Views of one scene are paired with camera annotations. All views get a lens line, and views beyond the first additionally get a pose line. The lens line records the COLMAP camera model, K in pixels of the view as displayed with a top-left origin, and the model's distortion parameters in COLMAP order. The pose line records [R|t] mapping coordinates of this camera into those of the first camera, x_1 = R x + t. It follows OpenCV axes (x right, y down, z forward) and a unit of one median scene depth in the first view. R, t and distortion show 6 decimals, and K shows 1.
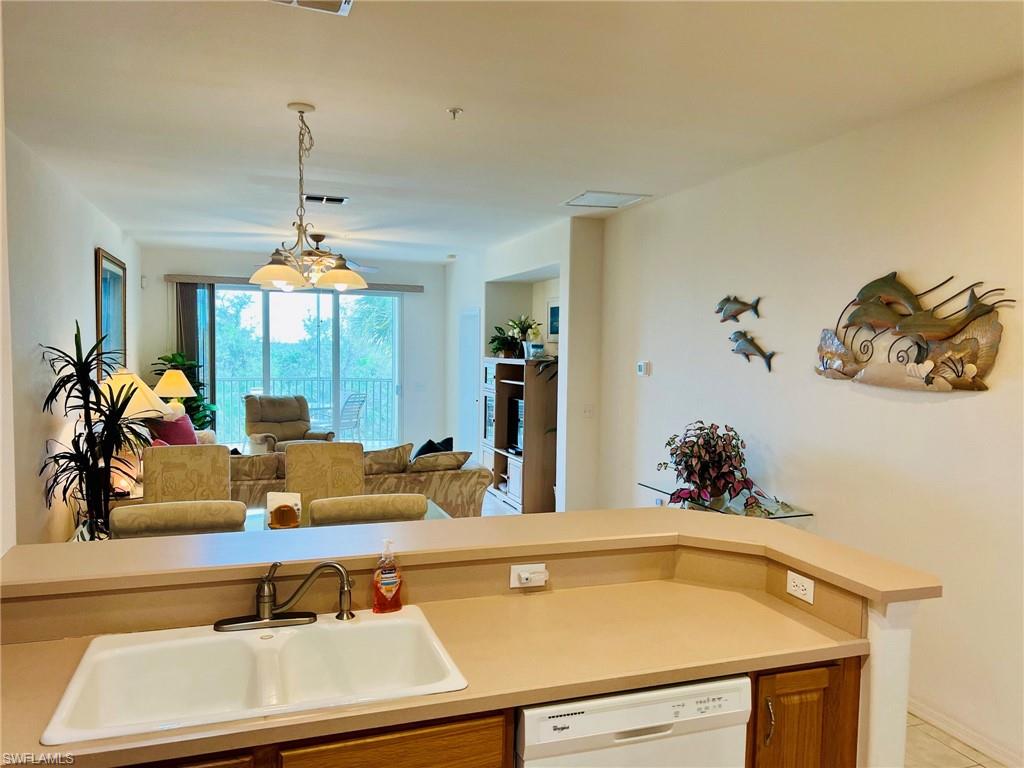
lens RADIAL K [[771.4, 0, 538.2], [0, 771.4, 382.2], [0, 0, 1]] dist [0.047546, -0.064415]
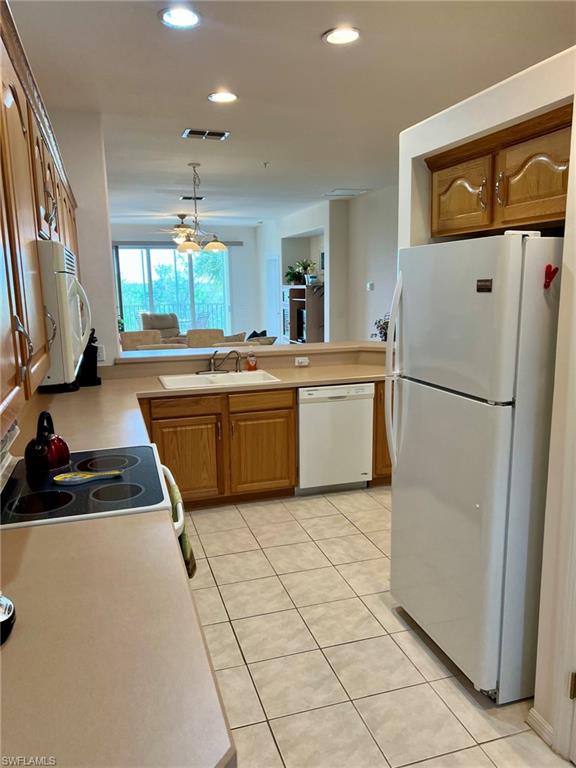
lens RADIAL K [[578.5, 0, 278.5], [0, 578.5, 397.7], [0, 0, 1]] dist [0.047546, -0.064415]
pose [[0.996614, -0.019469, -0.079882, 0.024276], [0.031411, 0.988021, 0.151090, 0.025478], [0.075984, -0.153088, 0.985287, -0.379862]]
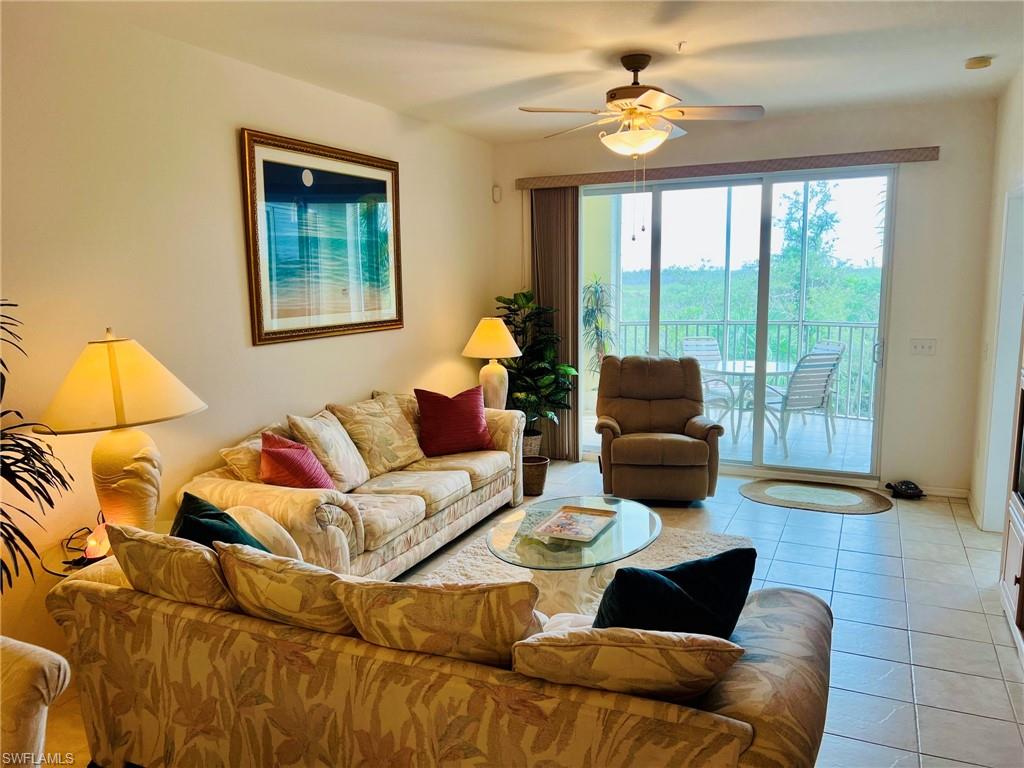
lens RADIAL K [[771.4, 0, 511.3], [0, 771.4, 388.6], [0, 0, 1]] dist [0.047546, -0.064415]
pose [[0.696170, 0.077933, -0.713635, 0.049857], [-0.005772, 0.994665, 0.102992, -0.032132], [0.717854, -0.067581, 0.692906, 0.737825]]
